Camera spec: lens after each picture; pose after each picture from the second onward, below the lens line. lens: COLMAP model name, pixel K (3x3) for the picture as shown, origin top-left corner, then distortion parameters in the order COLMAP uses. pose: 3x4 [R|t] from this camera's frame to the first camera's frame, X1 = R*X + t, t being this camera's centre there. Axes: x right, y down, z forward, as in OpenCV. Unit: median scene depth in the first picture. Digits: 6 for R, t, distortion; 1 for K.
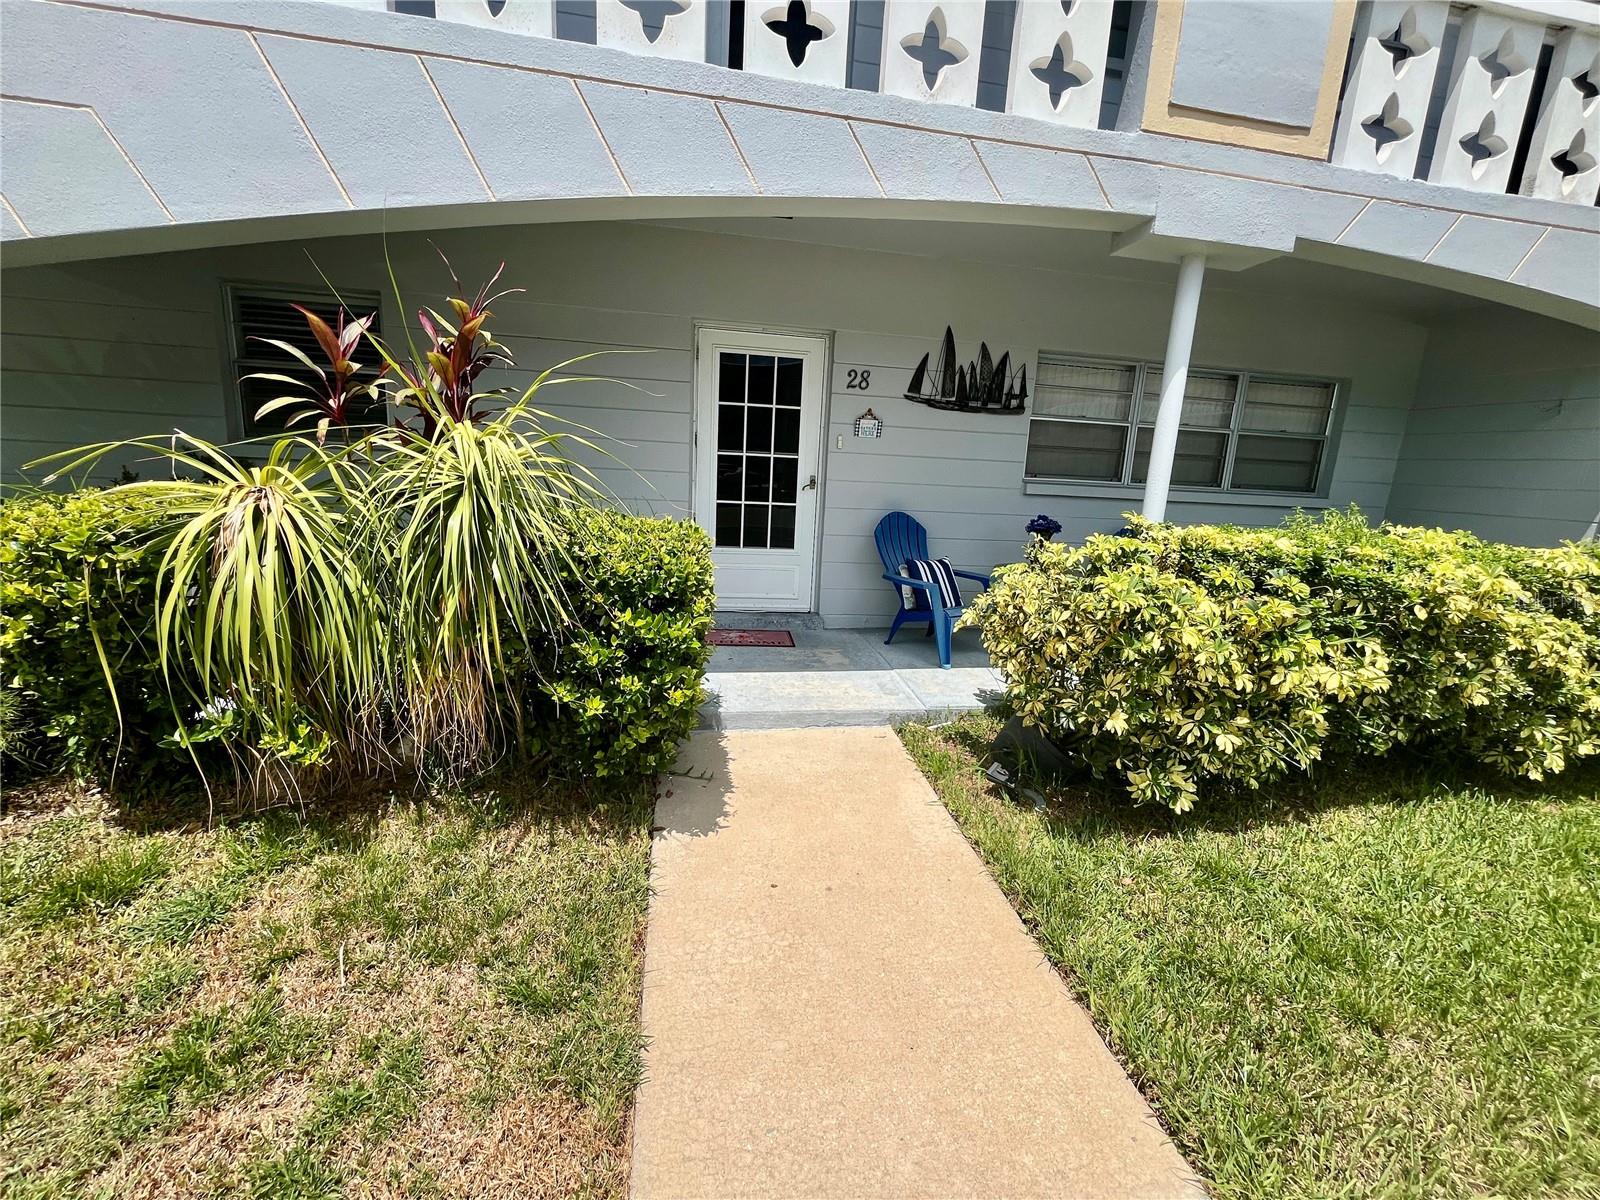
lens RADIAL K [[644.9, 0, 803.9], [0, 644.9, 599.7], [0, 0, 1]] dist [-0.005615, 0.000643]
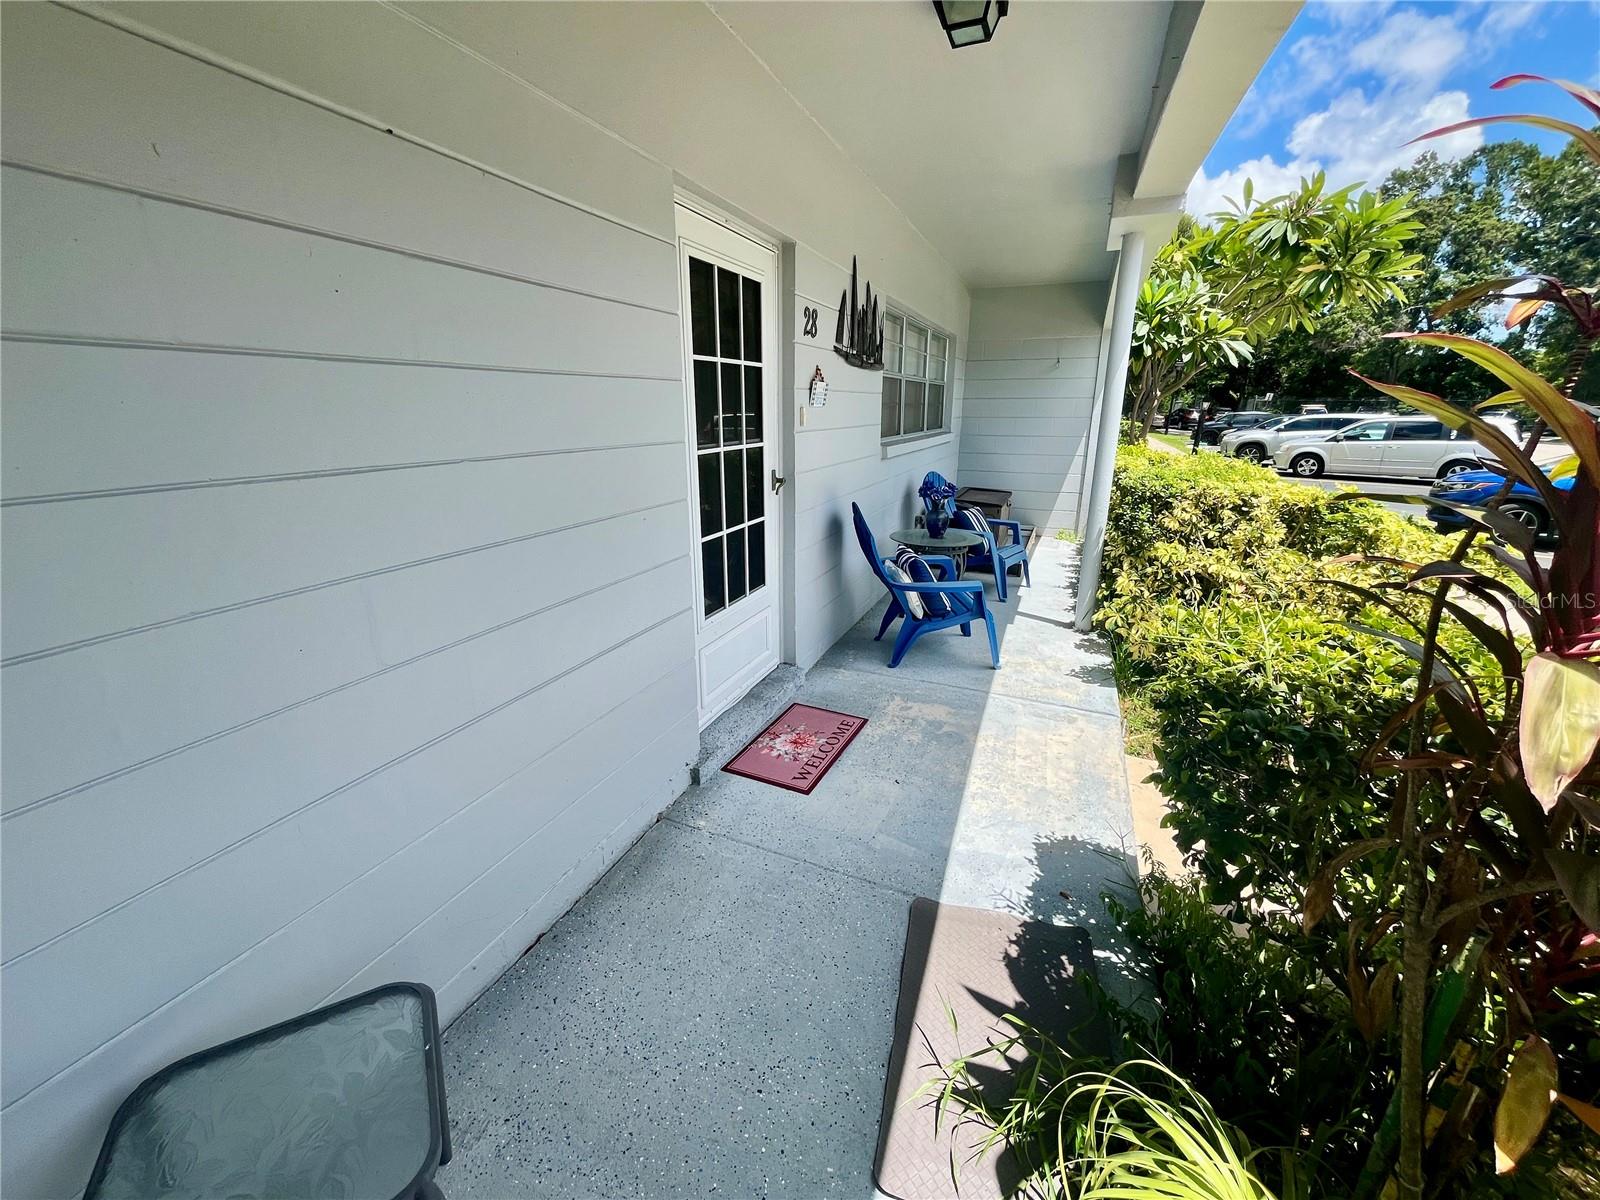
lens RADIAL K [[644.9, 0, 798.6], [0, 644.9, 600.9], [0, 0, 1]] dist [-0.005615, 0.000643]
pose [[0.541479, -0.298426, 0.785966, -0.538282], [0.198422, 0.953832, 0.225464, -0.212968], [-0.816964, 0.033869, 0.575694, 0.619207]]
